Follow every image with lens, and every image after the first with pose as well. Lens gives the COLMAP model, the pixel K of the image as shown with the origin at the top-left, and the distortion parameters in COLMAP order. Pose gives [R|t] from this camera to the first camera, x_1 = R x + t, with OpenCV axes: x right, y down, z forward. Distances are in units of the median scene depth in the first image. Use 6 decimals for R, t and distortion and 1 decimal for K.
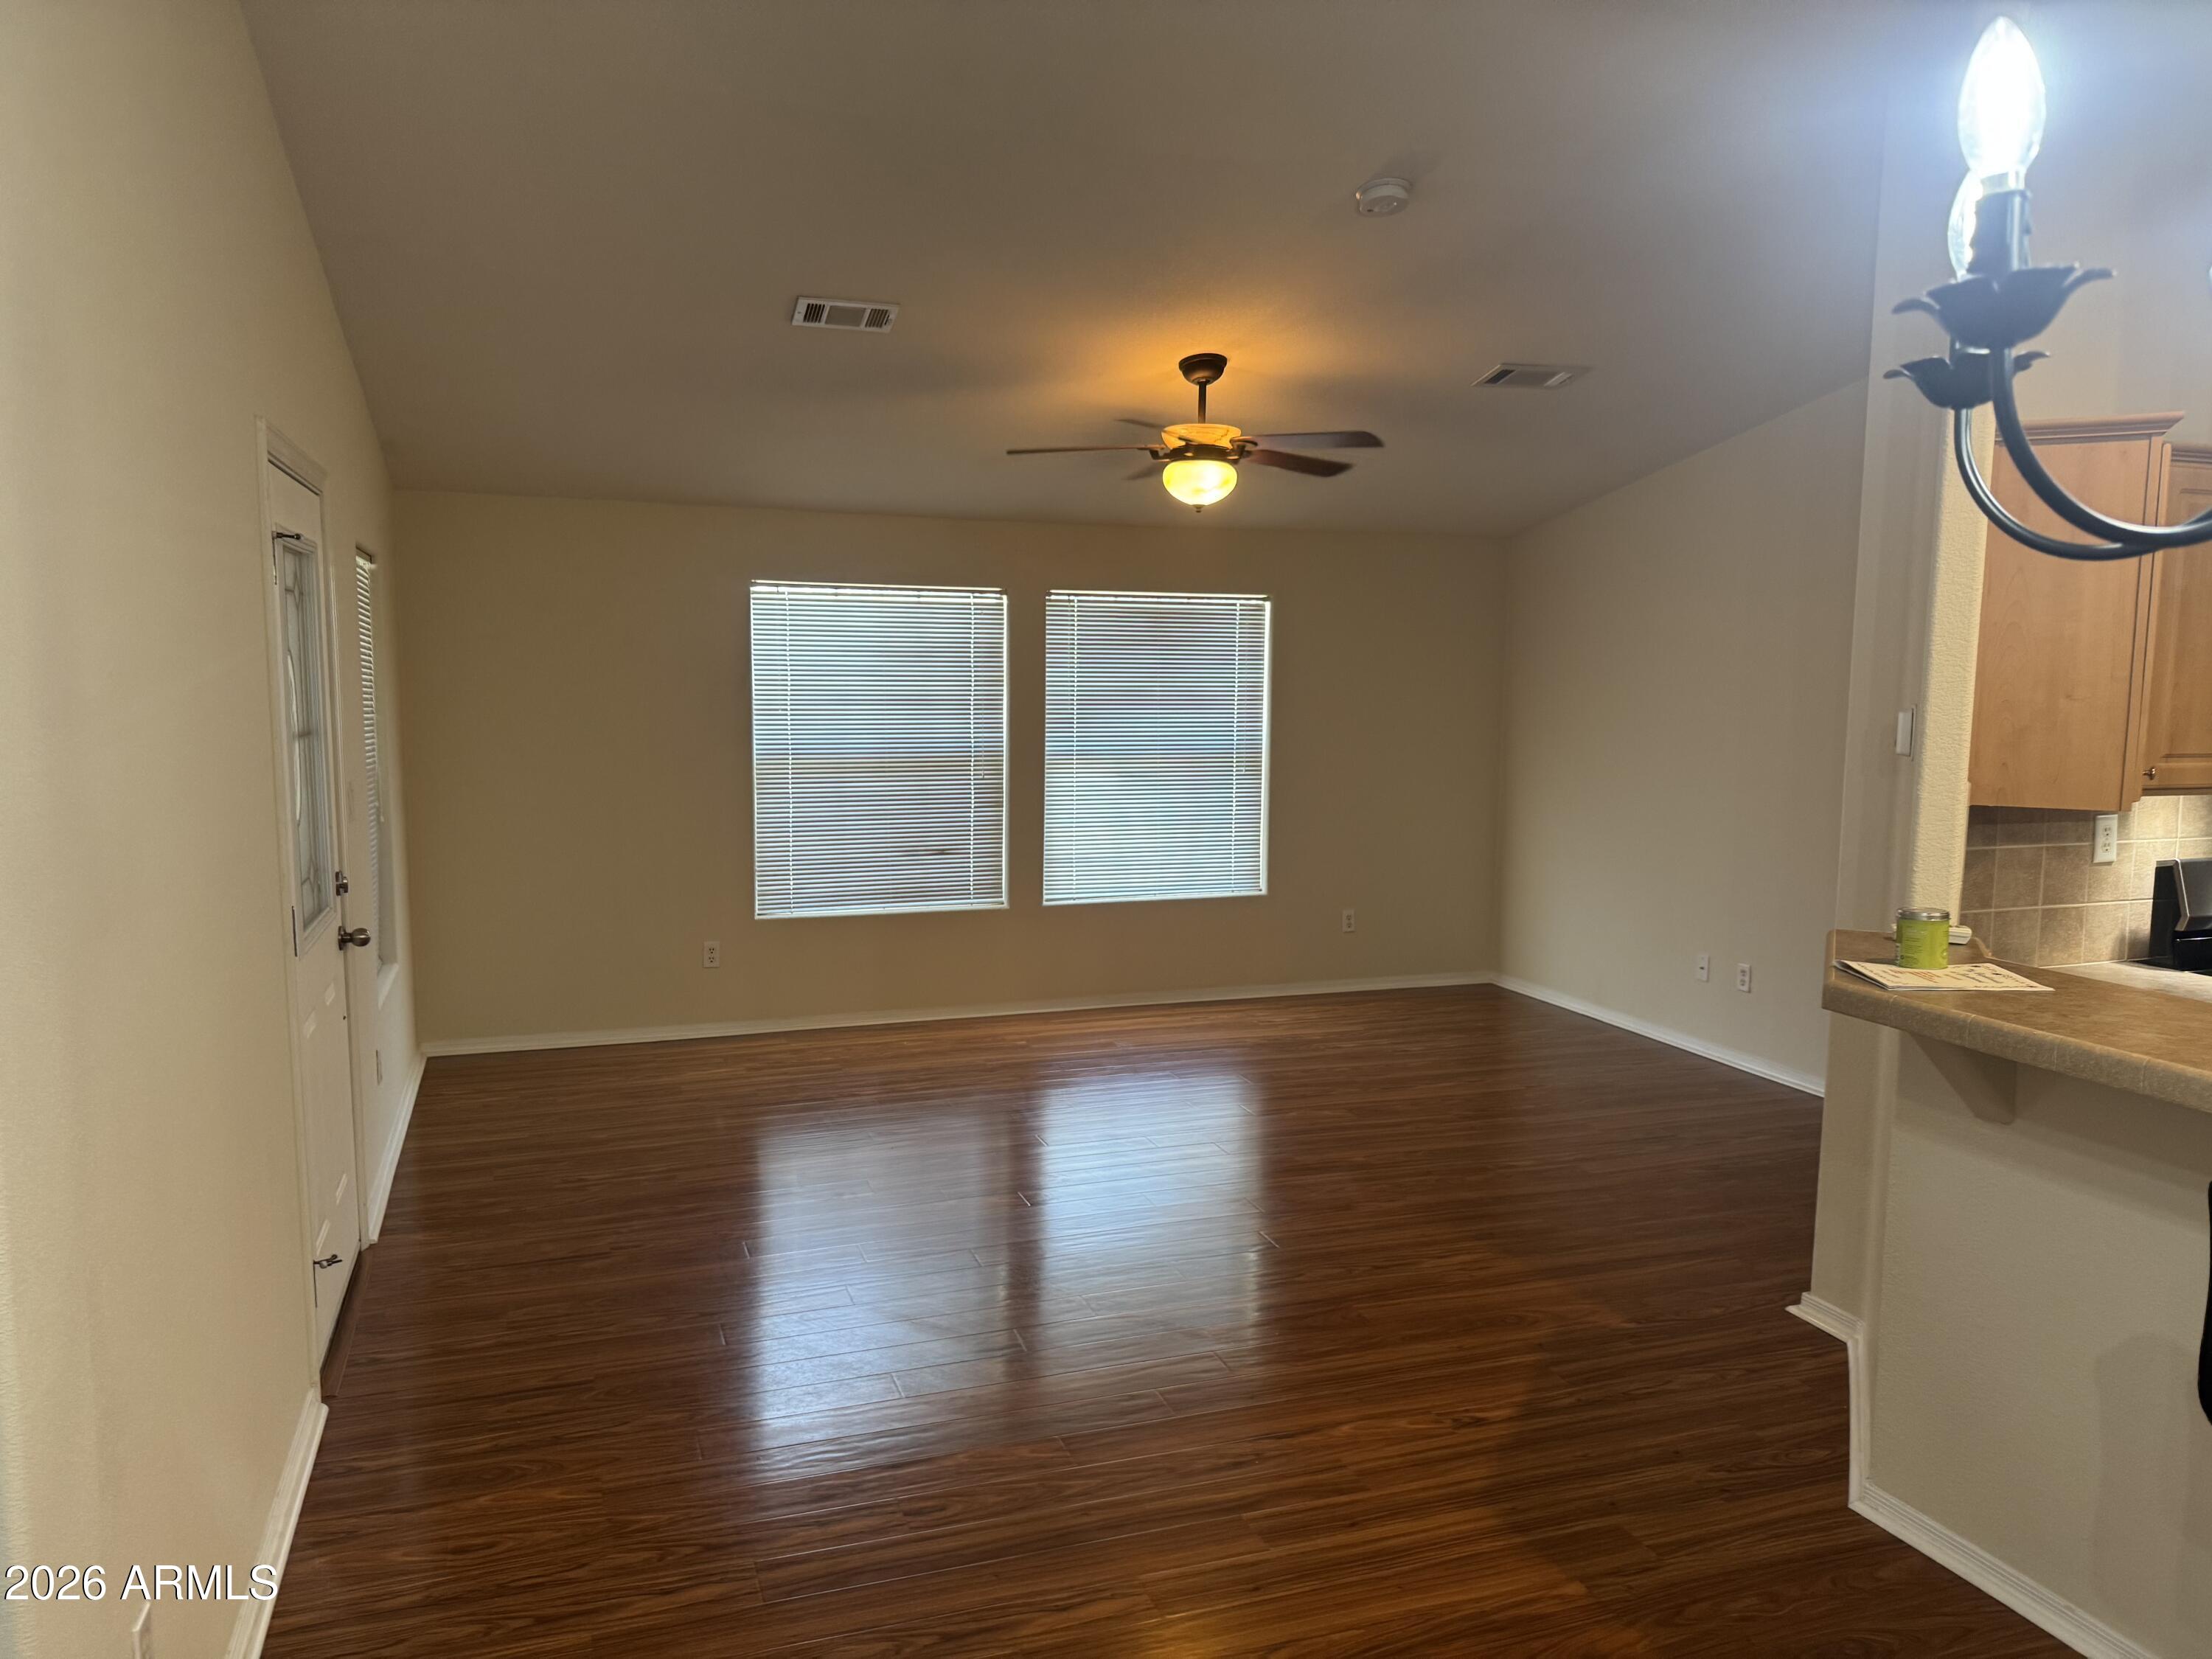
lens RADIAL K [[1564.4, 0, 1095.6], [0, 1564.4, 834.1], [0, 0, 1]] dist [0.034427, -0.041915]
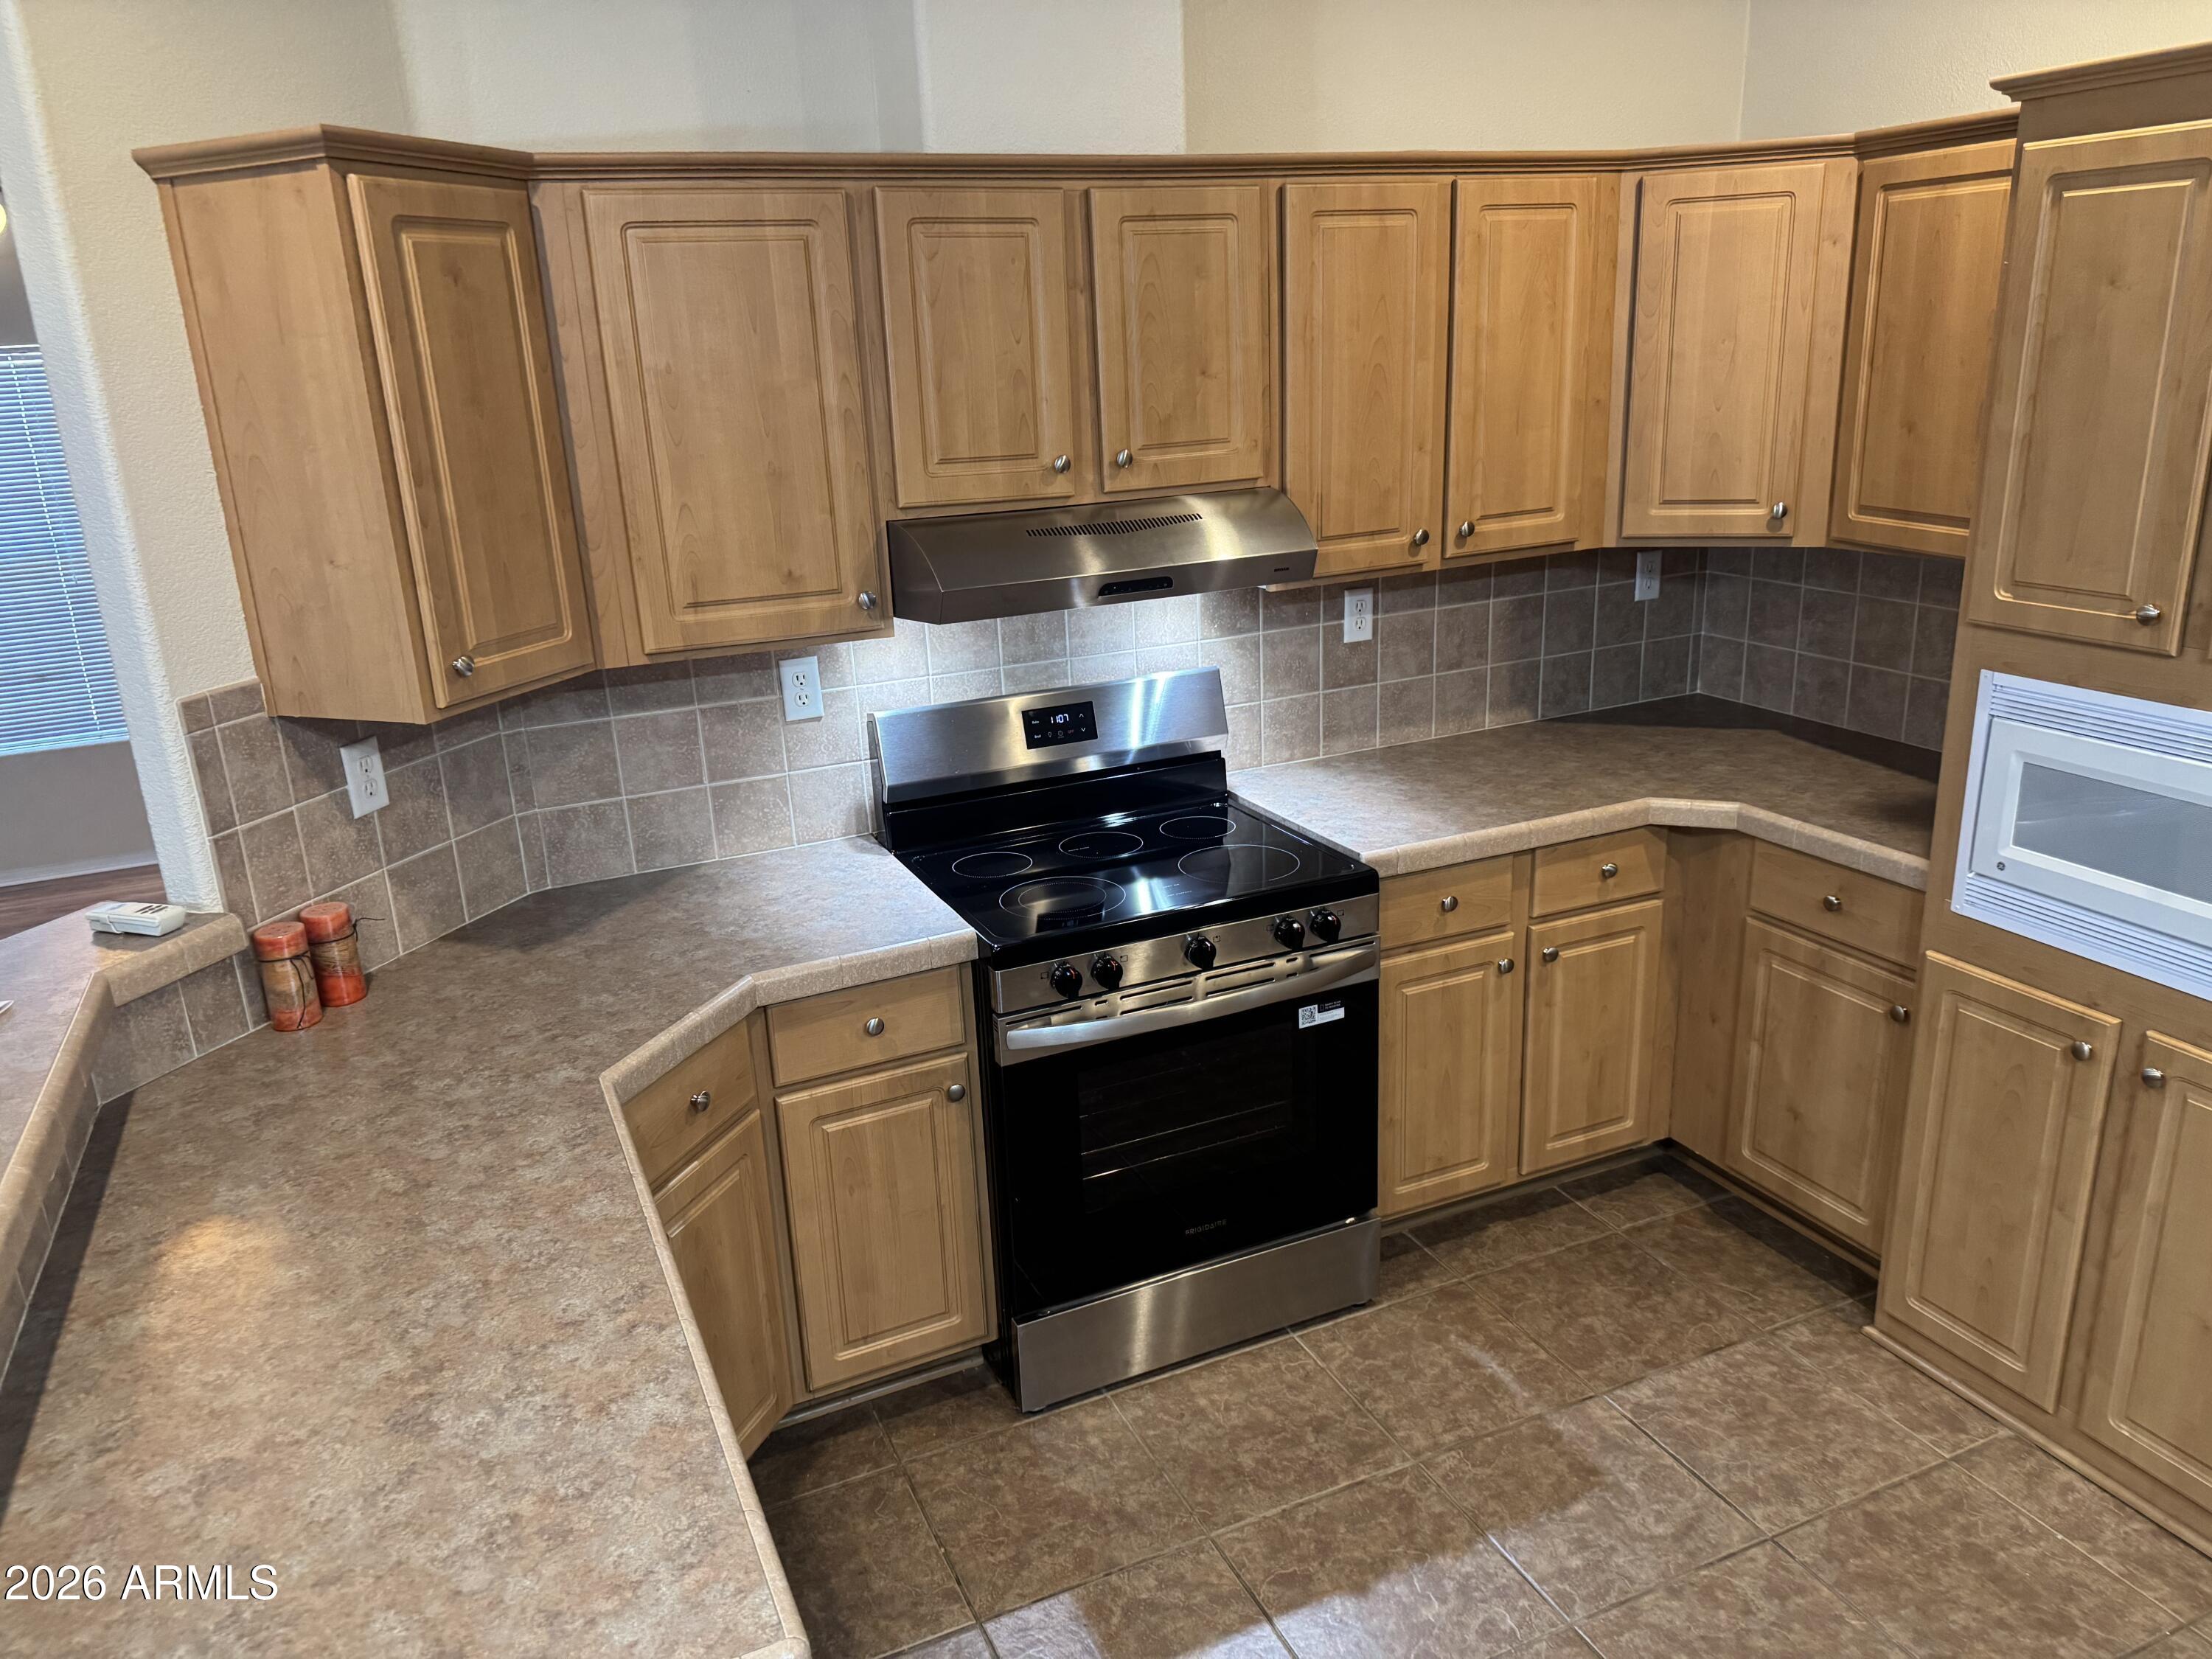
lens RADIAL K [[1564.4, 0, 1101.5], [0, 1564.4, 821.5], [0, 0, 1]] dist [0.034427, -0.041915]
pose [[0.995172, -0.073285, 0.065277, 0.738553], [0.059837, 0.980283, 0.188319, -0.070200], [-0.077791, -0.183504, 0.979936, 0.218803]]
